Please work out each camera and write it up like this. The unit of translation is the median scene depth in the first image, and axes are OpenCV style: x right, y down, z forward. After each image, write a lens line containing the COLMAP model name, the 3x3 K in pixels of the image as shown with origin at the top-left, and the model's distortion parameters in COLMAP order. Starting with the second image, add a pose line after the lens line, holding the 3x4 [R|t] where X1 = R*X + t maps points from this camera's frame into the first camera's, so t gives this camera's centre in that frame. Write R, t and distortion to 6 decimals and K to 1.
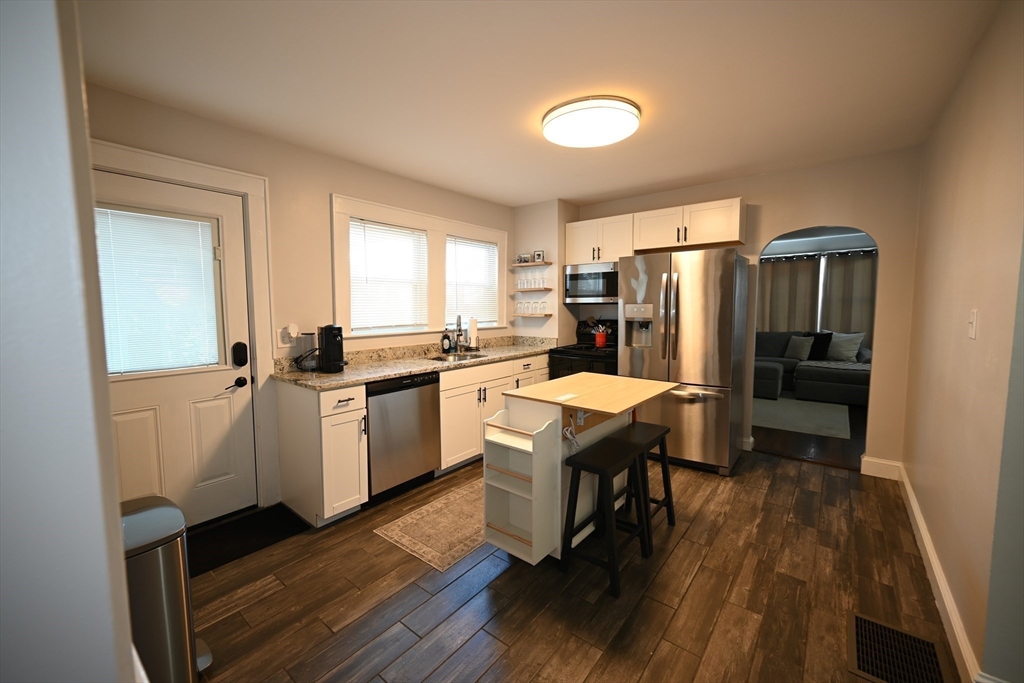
lens RADIAL K [[406.9, 0, 512.8], [0, 406.9, 340.2], [0, 0, 1]] dist [0.001509, 0.000306]
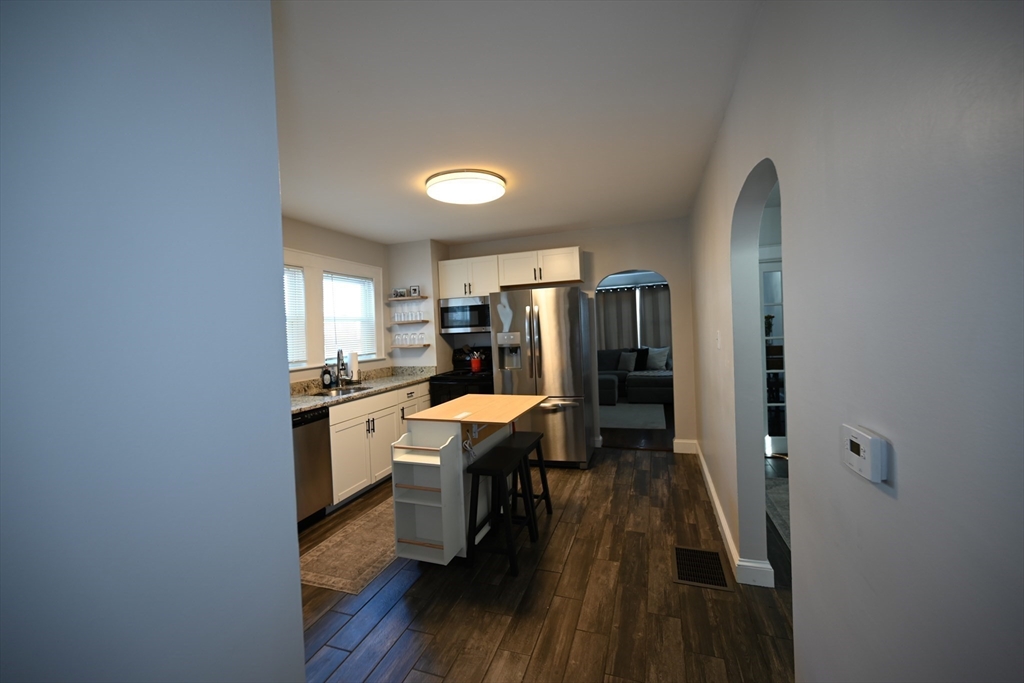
lens RADIAL K [[406.9, 0, 512.8], [0, 406.9, 340.2], [0, 0, 1]] dist [0.001509, 0.000306]
pose [[0.941249, -0.043172, 0.334942, -0.075993], [0.065377, 0.996327, -0.055300, -0.001015], [-0.331324, 0.073948, 0.940615, -0.110688]]
